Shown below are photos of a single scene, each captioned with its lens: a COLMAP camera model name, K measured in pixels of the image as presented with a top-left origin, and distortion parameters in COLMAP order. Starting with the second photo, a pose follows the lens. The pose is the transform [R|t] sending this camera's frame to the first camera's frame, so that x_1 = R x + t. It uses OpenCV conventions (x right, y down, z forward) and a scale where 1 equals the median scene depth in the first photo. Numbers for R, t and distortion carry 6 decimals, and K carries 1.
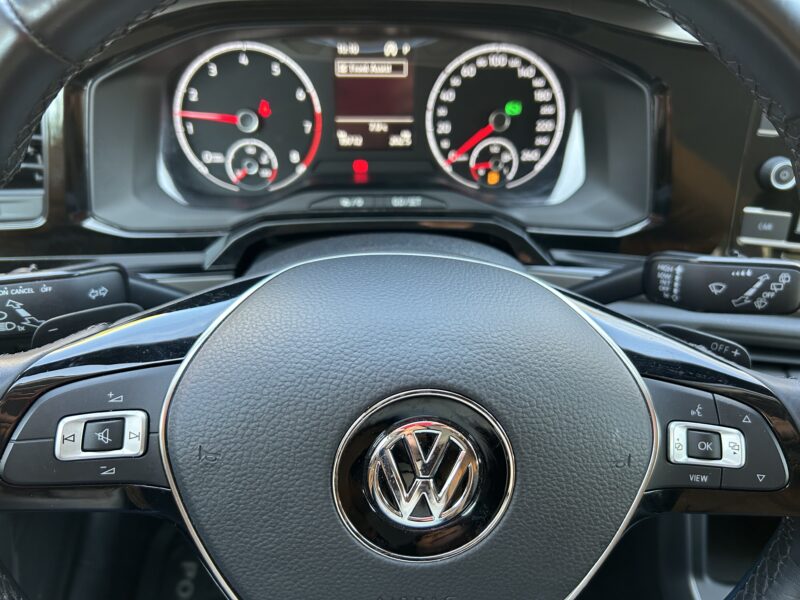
lens RADIAL K [[635.7, 0, 400.0], [0, 635.7, 300.0], [0, 0, 1]] dist [-0.001749, 0.005161]
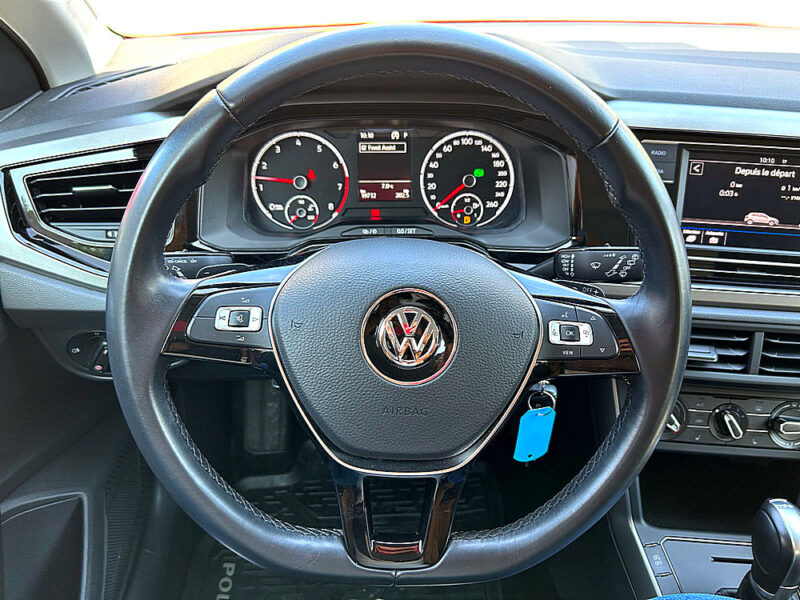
lens RADIAL K [[620.9, 0, 397.2], [0, 620.9, 303.3], [0, 0, 1]] dist [0.062871, -0.063858]
pose [[0.999618, -0.009607, -0.025925, 0.024511], [0.005719, 0.989254, -0.146092, 0.214115], [0.027050, 0.145888, 0.988931, -0.399538]]
